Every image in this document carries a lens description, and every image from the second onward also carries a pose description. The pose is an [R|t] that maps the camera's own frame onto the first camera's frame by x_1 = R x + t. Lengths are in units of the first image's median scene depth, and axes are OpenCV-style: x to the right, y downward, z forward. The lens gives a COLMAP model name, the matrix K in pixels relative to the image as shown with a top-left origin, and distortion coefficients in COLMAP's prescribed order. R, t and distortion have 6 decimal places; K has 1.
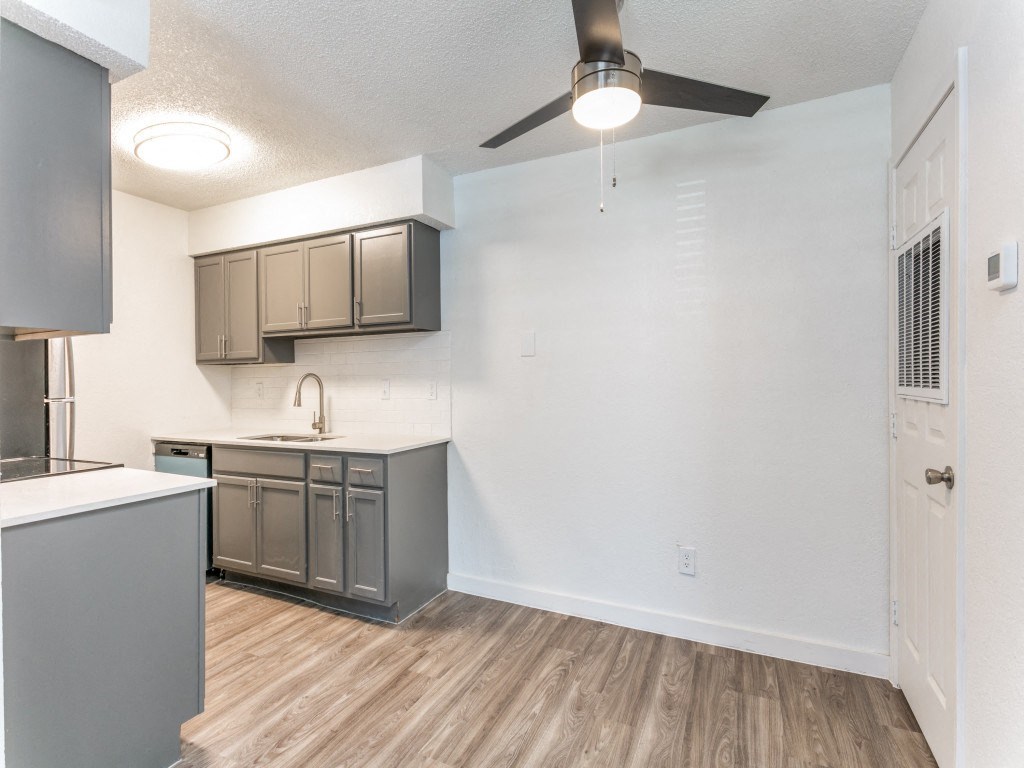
lens RADIAL K [[504.3, 0, 518.1], [0, 504.3, 382.9], [0, 0, 1]] dist [0.000593, -0.000033]
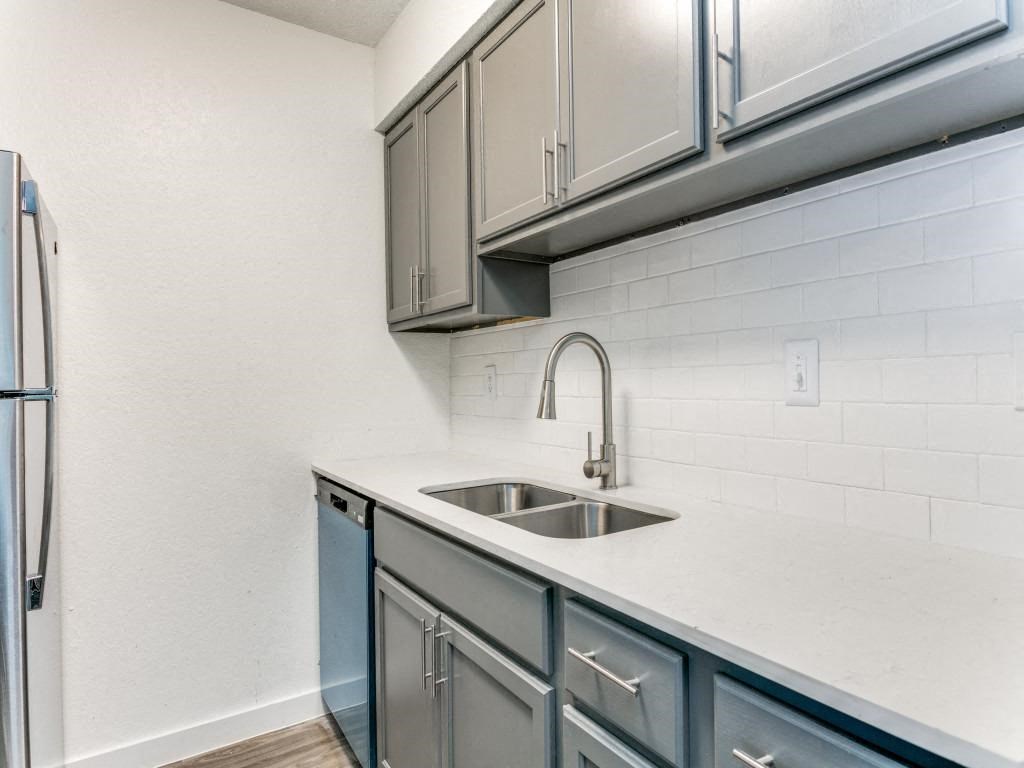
lens RADIAL K [[574.3, 0, 512.9], [0, 574.3, 372.4], [0, 0, 1]] dist [-0.001875, 0.000135]
pose [[0.854464, -0.008960, -0.519434, -0.226505], [0.003851, 0.999933, -0.010914, 0.016132], [0.519497, 0.007325, 0.854441, 0.597247]]
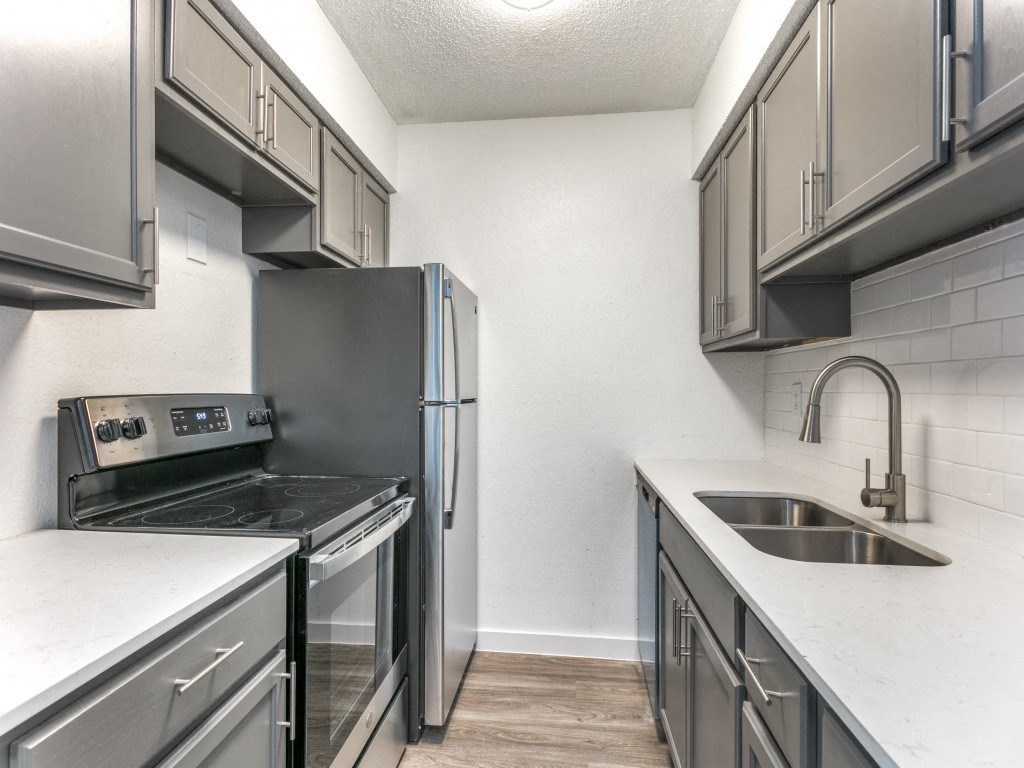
lens RADIAL K [[504.3, 0, 518.1], [0, 504.3, 382.9], [0, 0, 1]] dist [0.000593, -0.000033]
pose [[0.334648, 0.003102, -0.942338, -0.141624], [-0.006253, 0.999980, 0.001072, 0.002305], [0.942323, 0.005534, 0.334660, 0.634891]]
